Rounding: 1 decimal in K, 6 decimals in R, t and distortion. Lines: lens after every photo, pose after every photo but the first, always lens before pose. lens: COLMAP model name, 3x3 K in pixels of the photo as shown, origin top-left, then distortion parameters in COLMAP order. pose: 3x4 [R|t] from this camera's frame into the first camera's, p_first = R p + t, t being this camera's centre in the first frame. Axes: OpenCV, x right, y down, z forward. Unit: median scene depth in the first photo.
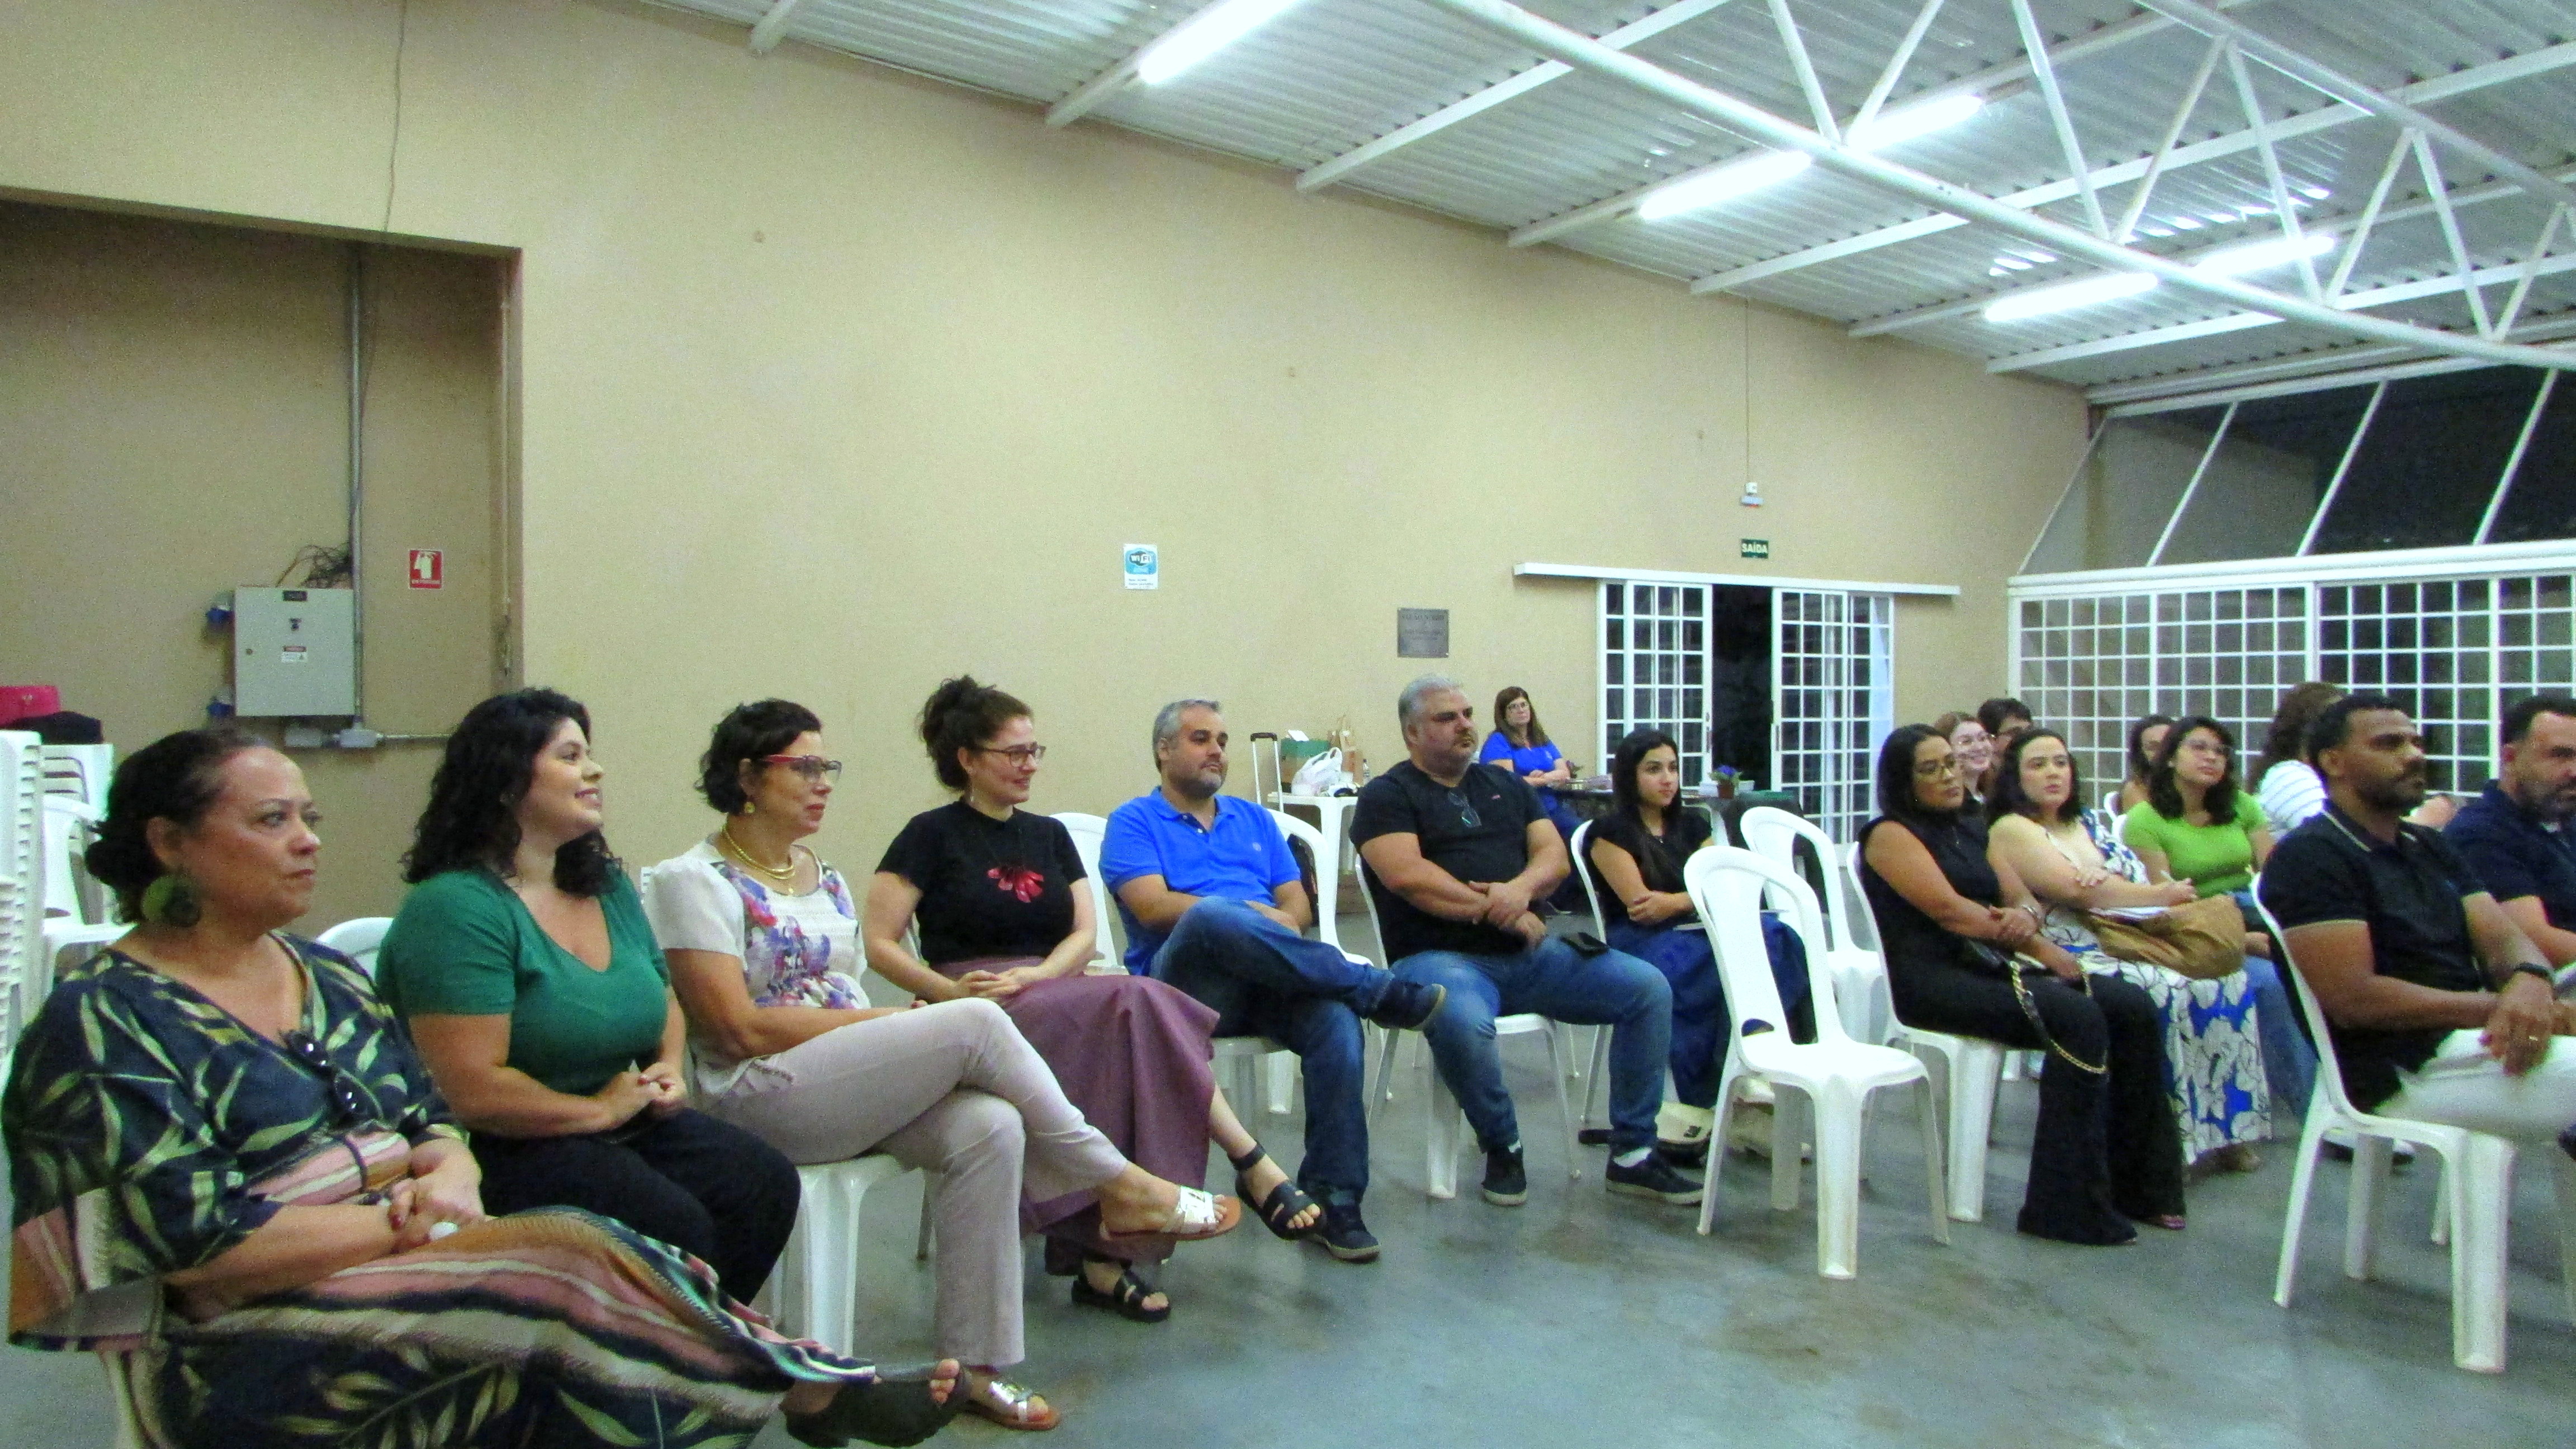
lens RADIAL K [[1857.1, 0, 1268.4], [0, 1857.1, 714.4], [0, 0, 1]] dist [-0.031673, 0.010529]
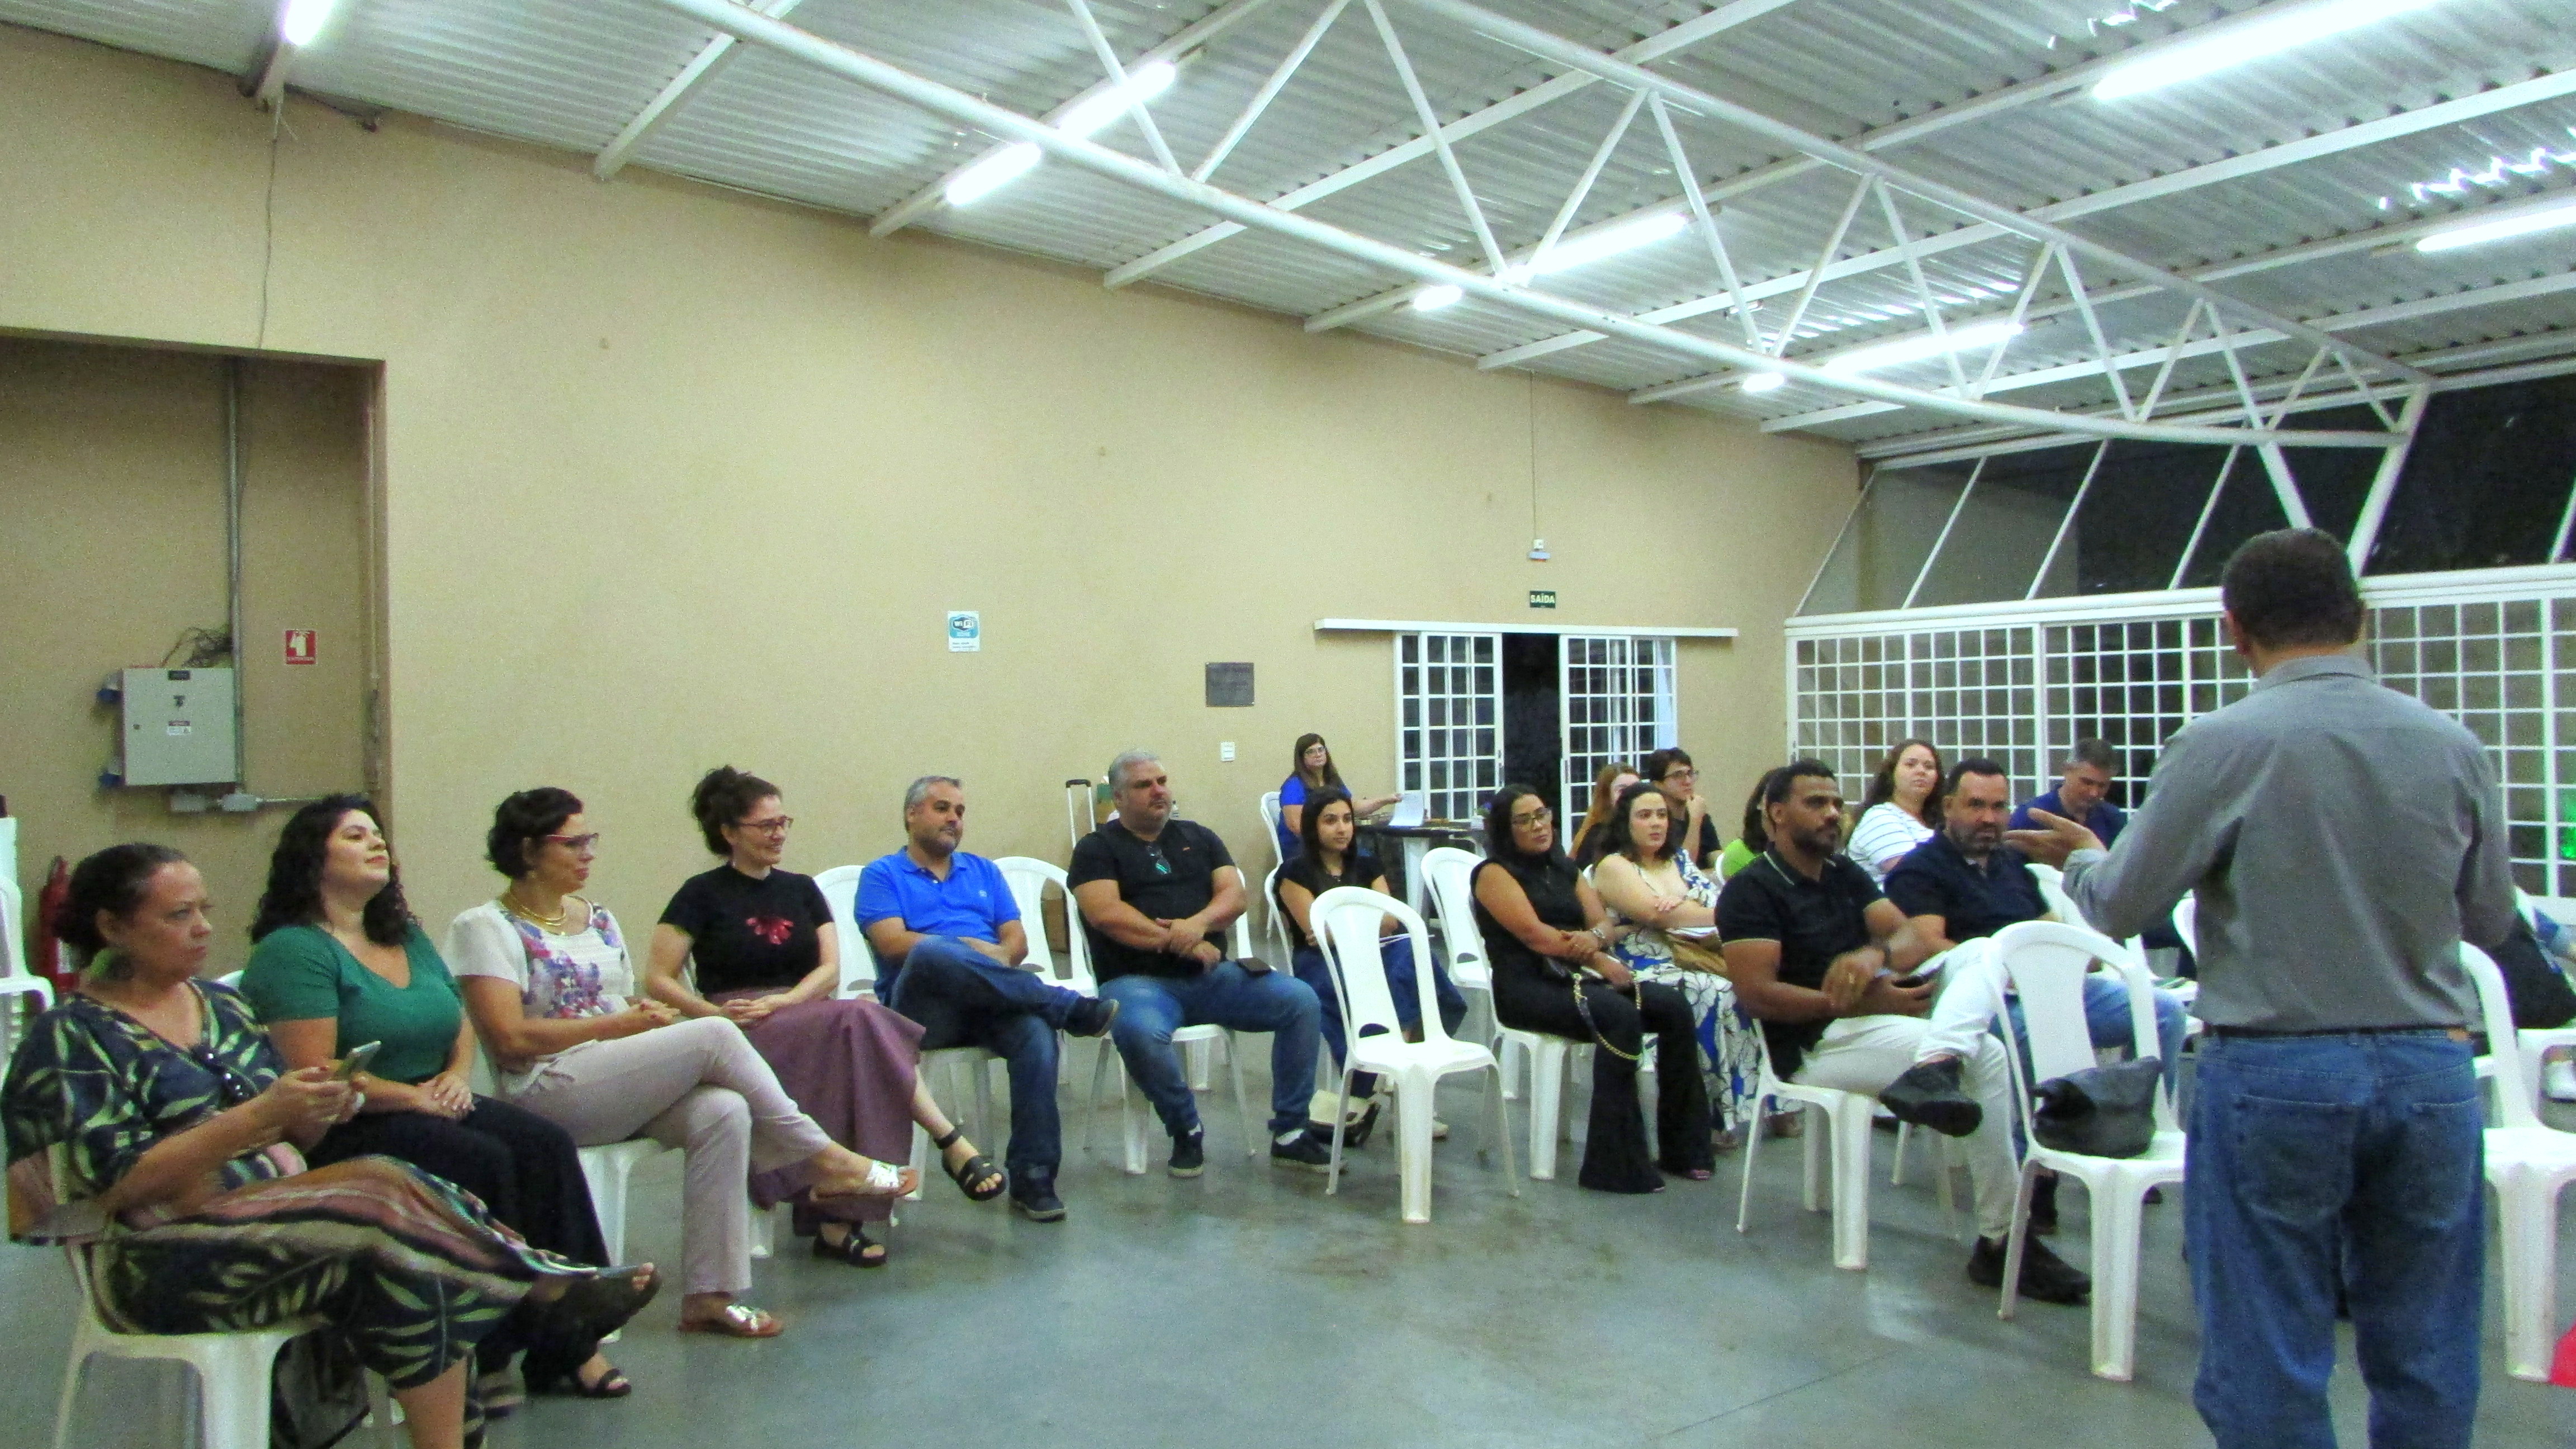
lens RADIAL K [[1857.1, 0, 1273.9], [0, 1857.1, 718.5], [0, 0, 1]] dist [-0.031673, 0.010529]
pose [[0.998440, -0.016368, 0.053379, 0.105905], [0.016925, 0.999807, -0.010013, -0.025829], [-0.053205, 0.010901, 0.998524, -0.212072]]
